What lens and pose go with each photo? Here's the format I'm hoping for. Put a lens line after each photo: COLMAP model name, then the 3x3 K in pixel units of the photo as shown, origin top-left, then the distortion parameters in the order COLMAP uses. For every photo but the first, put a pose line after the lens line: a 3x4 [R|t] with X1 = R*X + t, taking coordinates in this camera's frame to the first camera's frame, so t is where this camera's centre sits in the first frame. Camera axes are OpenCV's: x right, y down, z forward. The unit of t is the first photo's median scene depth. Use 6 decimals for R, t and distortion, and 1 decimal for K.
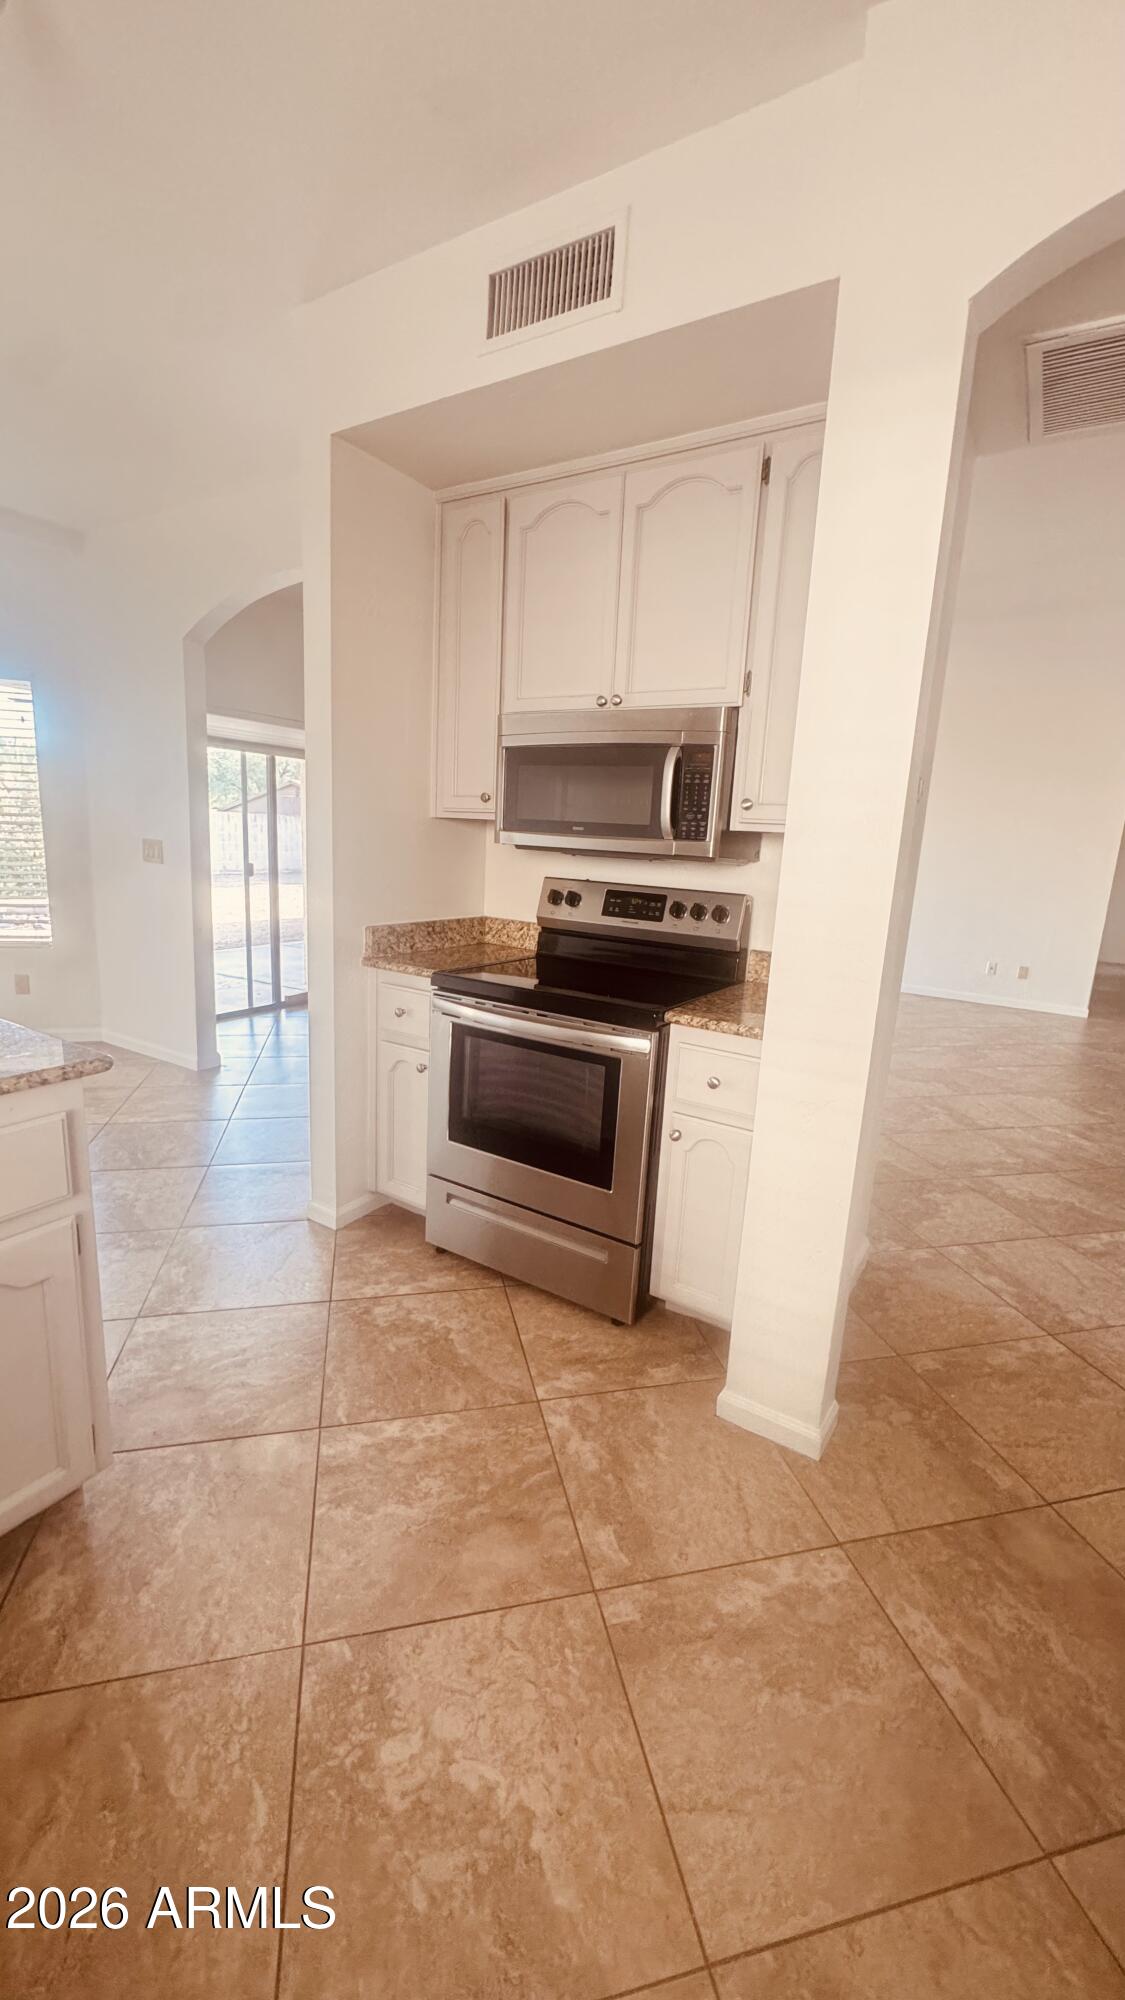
lens RADIAL K [[796.6, 0, 565.4], [0, 796.6, 1000.5], [0, 0, 1]] dist [-0.001451, -0.000204]
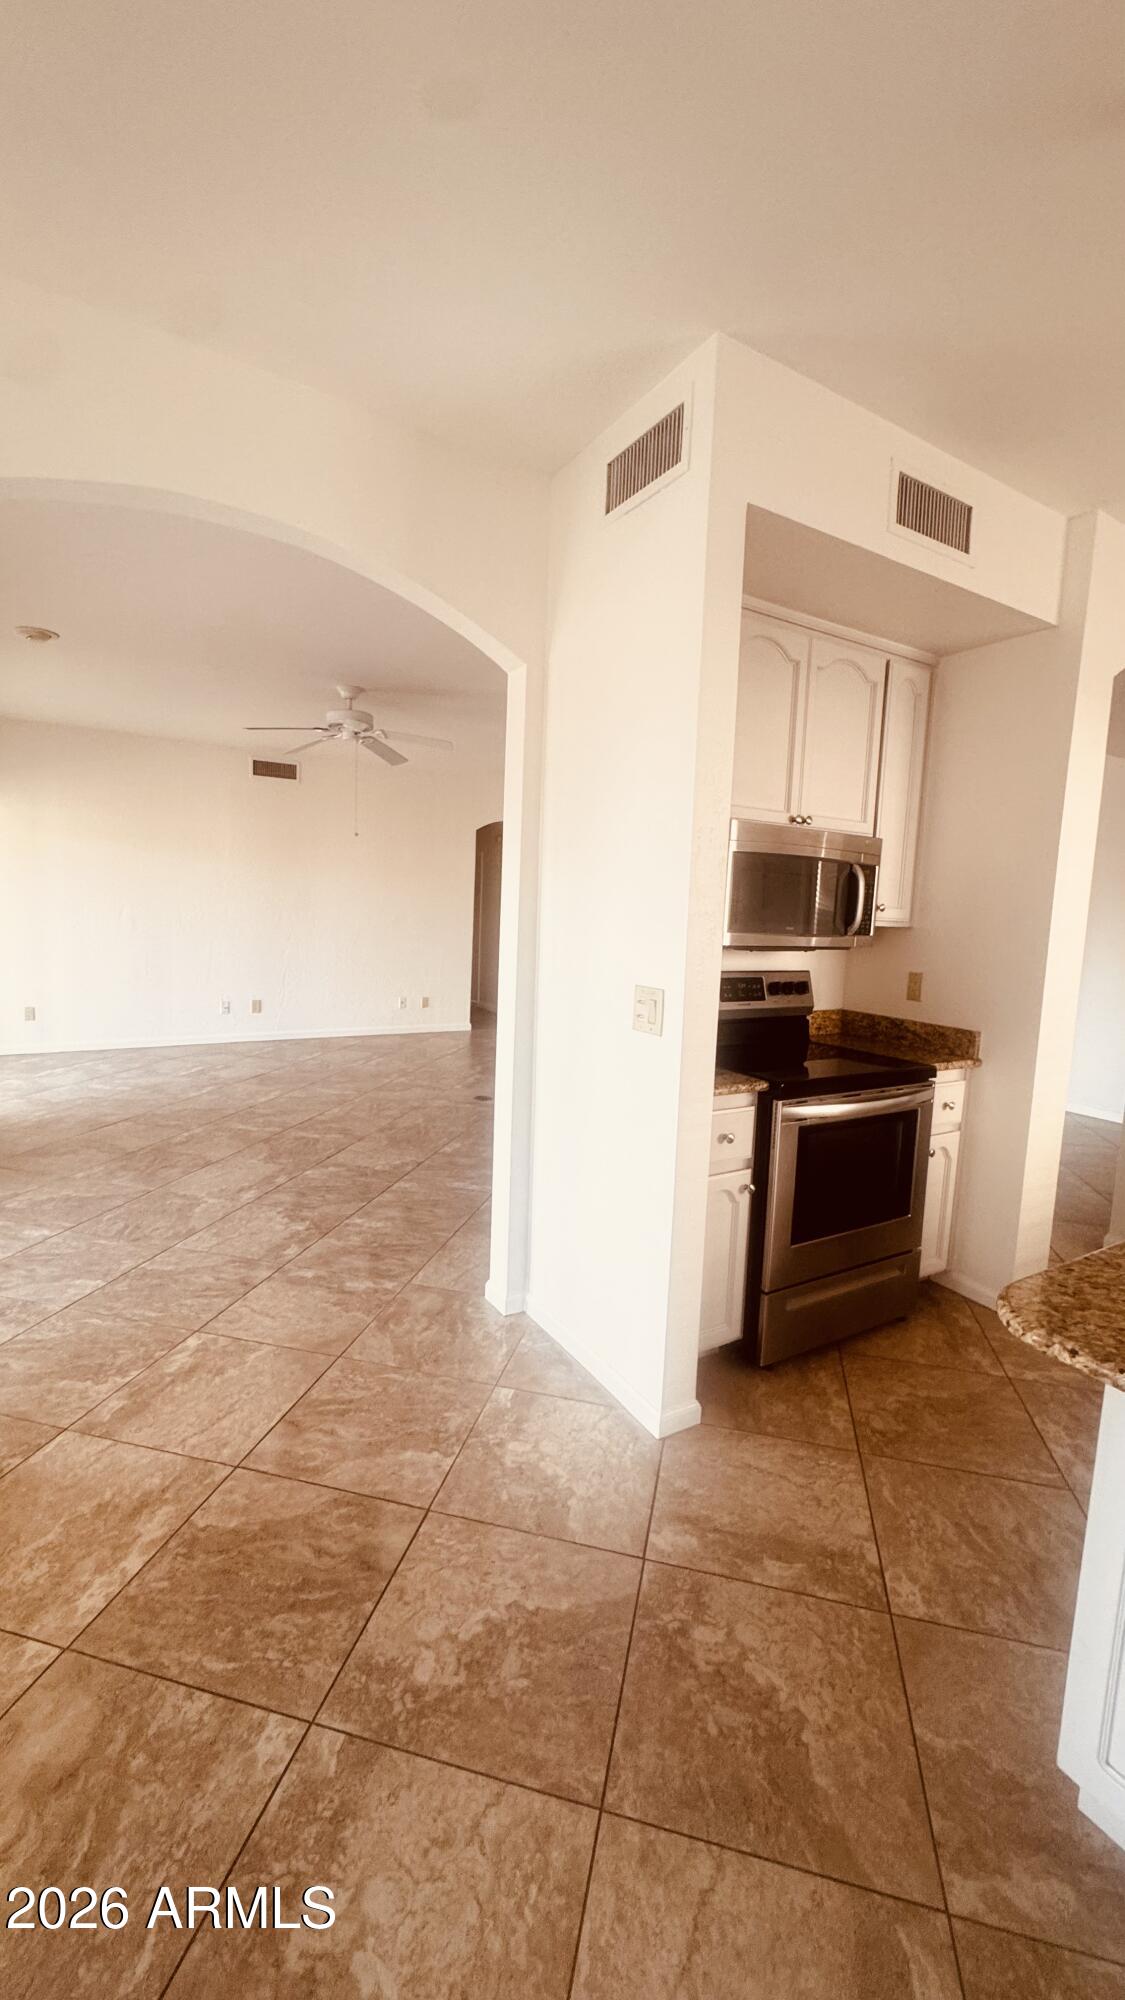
lens RADIAL K [[796.6, 0, 565.4], [0, 796.6, 1000.5], [0, 0, 1]] dist [-0.001451, -0.000204]
pose [[0.450795, -0.136291, 0.882161, -1.532607], [0.166825, 0.983726, 0.066733, -0.330163], [-0.876900, 0.117084, 0.466195, 1.036415]]
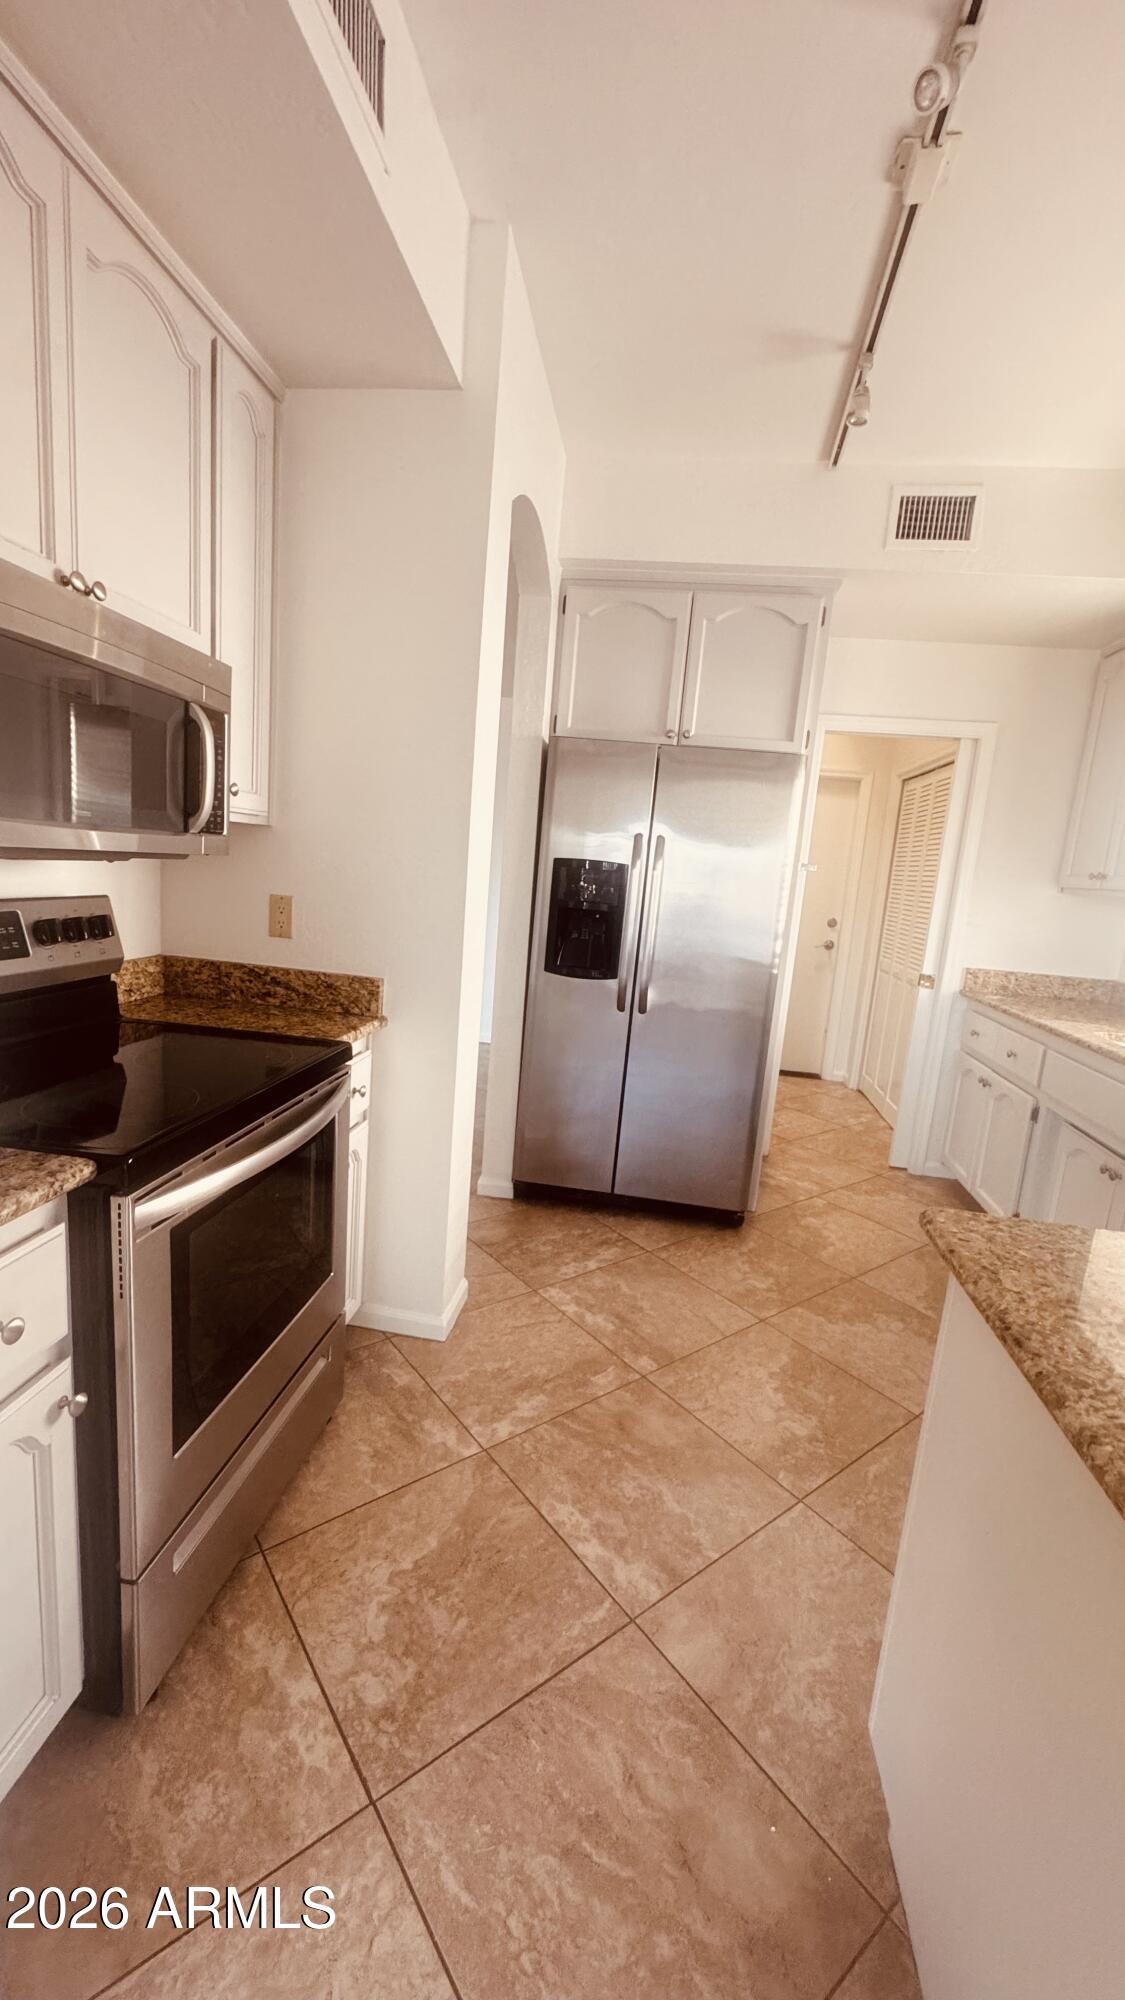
lens RADIAL K [[796.6, 0, 565.4], [0, 796.6, 1000.5], [0, 0, 1]] dist [-0.001451, -0.000204]
pose [[-0.403947, -0.237000, 0.883549, -0.854531], [0.087918, 0.951327, 0.295375, -0.306196], [-0.910548, 0.196996, -0.363449, 1.248551]]
